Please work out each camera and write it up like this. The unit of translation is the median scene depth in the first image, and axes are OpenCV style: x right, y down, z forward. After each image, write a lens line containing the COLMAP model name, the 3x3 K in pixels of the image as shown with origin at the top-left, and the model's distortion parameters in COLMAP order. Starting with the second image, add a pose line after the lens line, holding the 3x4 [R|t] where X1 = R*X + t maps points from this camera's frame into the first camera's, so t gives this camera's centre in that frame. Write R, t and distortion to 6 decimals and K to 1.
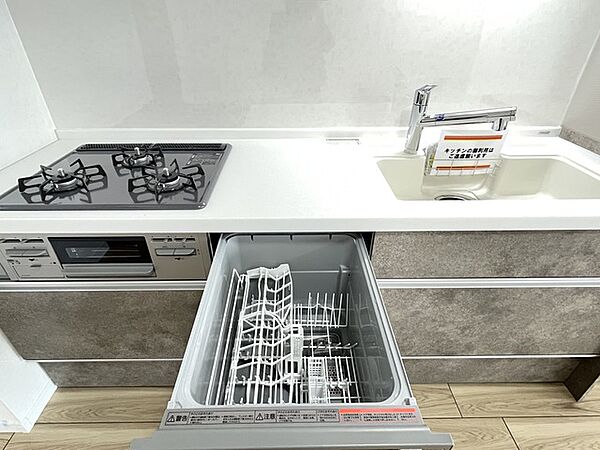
lens RADIAL K [[323.9, 0, 303.5], [0, 323.9, 221.6], [0, 0, 1]] dist [-0.003077, -0.000169]
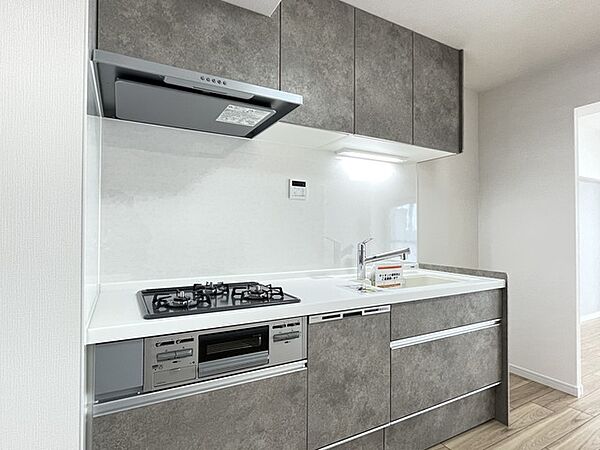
lens RADIAL K [[323.9, 0, 296.6], [0, 323.9, 224.6], [0, 0, 1]] dist [-0.003077, -0.000169]
pose [[0.885268, 0.013473, 0.464886, -0.738041], [0.245580, 0.835324, -0.491858, 0.283990], [-0.394957, 0.549593, 0.736177, -0.226254]]
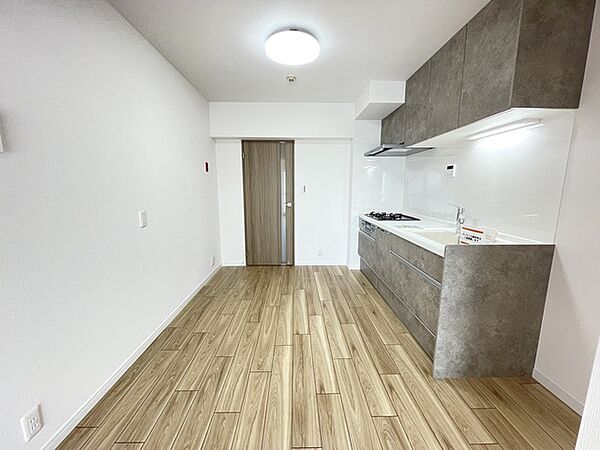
lens RADIAL K [[243.8, 0, 295.9], [0, 243.8, 224.1], [0, 0, 1]] dist [-0.000969, 0.000011]
pose [[-0.012327, 0.155028, -0.987833, 2.066987], [-0.536518, 0.832634, 0.137366, 0.106765], [0.843799, 0.531684, 0.072912, -0.112553]]
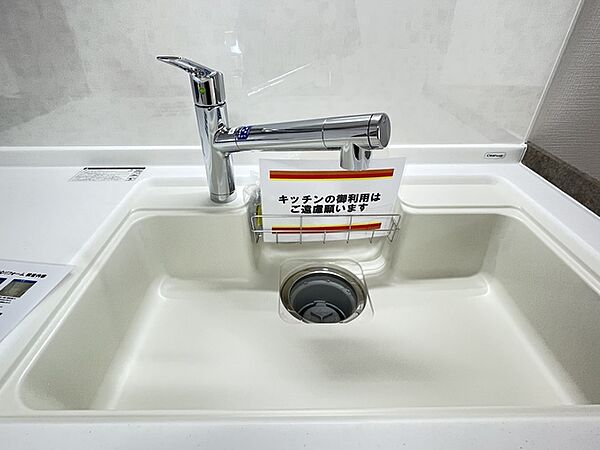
lens RADIAL K [[323.9, 0, 296.5], [0, 323.9, 227.0], [0, 0, 1]] dist [-0.003077, -0.000169]
pose [[0.999996, -0.001565, 0.002172, 0.460333], [0.001490, 0.999425, 0.033863, -0.193199], [-0.002224, -0.033860, 0.999424, 0.511367]]
